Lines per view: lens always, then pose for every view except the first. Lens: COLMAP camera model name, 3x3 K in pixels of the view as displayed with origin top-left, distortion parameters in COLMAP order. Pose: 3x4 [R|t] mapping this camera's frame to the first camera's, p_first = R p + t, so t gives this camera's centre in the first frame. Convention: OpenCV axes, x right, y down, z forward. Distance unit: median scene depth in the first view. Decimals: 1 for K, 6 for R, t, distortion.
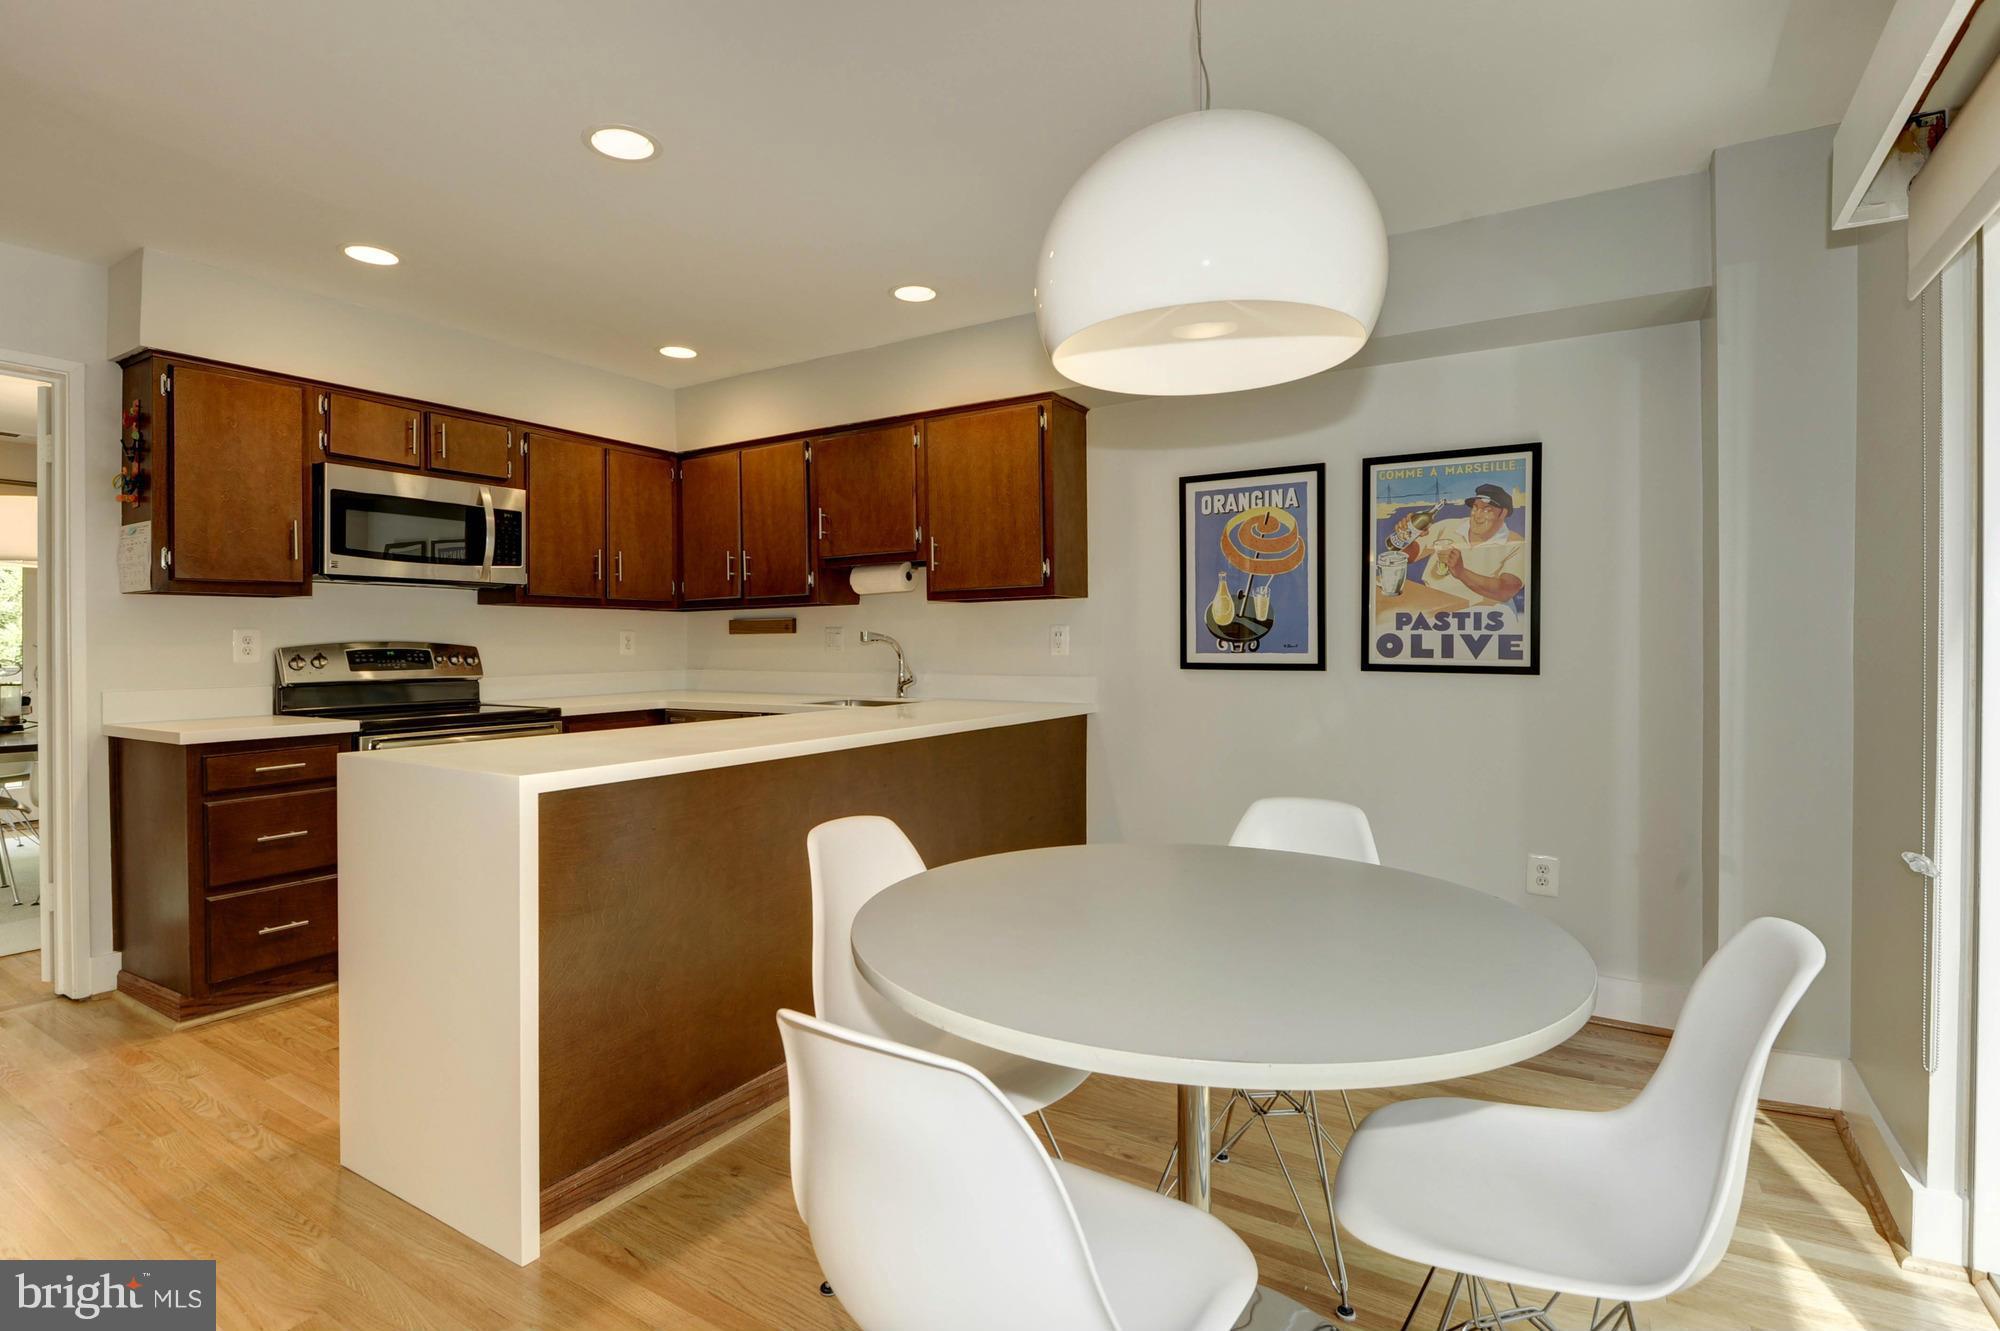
lens RADIAL K [[968.3, 0, 1003.4], [0, 968.3, 652.5], [0, 0, 1]] dist [0.002379, -0.001212]
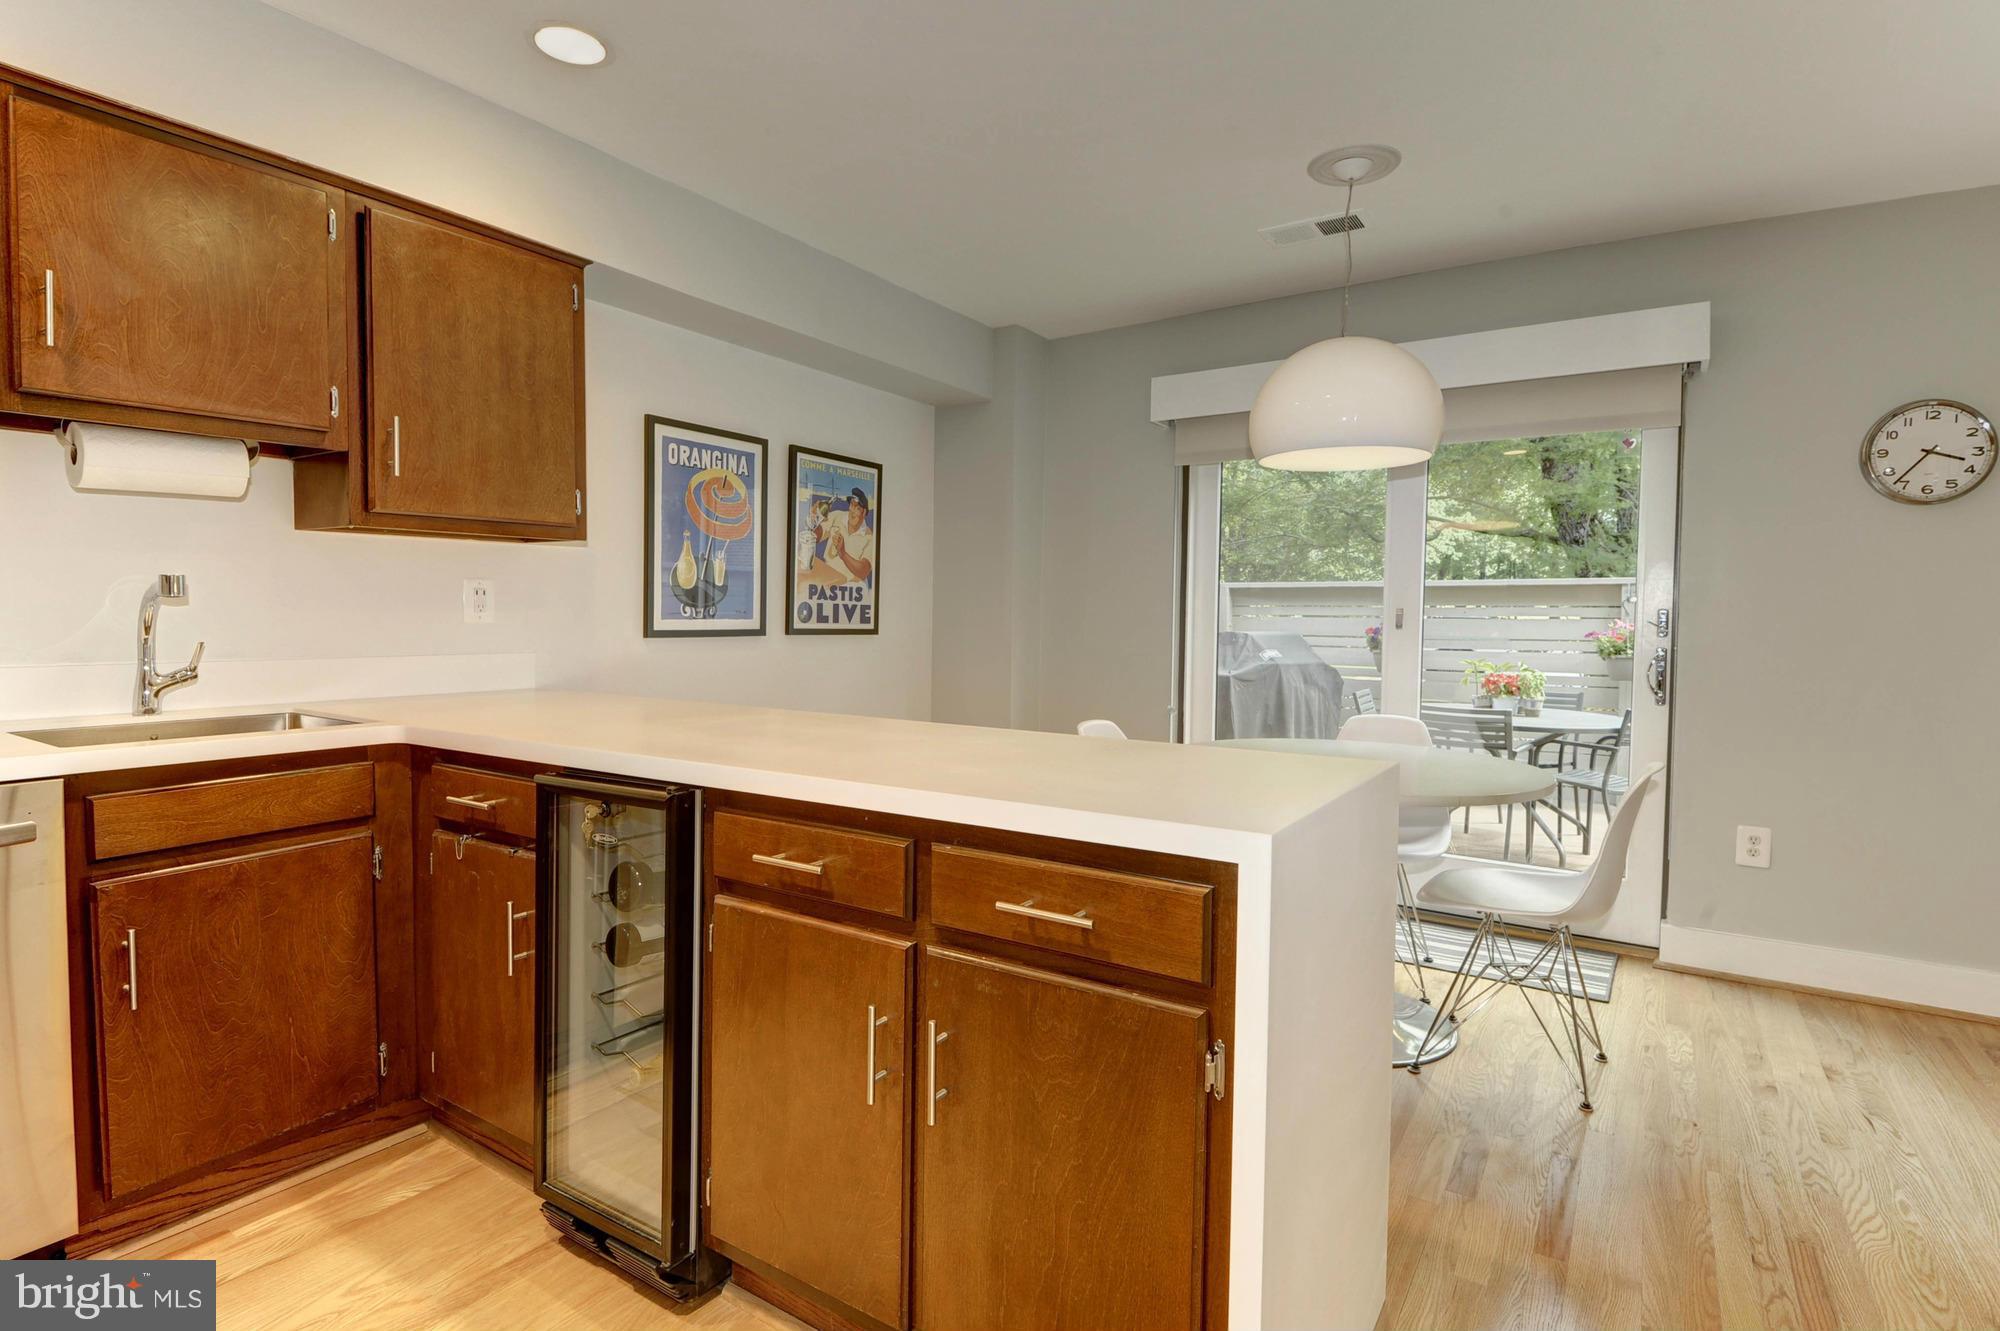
lens RADIAL K [[968.3, 0, 1006.7], [0, 968.3, 665.6], [0, 0, 1]] dist [0.002379, -0.001212]
pose [[0.022137, -0.049452, 0.998531, -0.754008], [-0.000291, 0.998776, 0.049471, -0.001318], [-0.999755, -0.001386, 0.022096, 0.736927]]
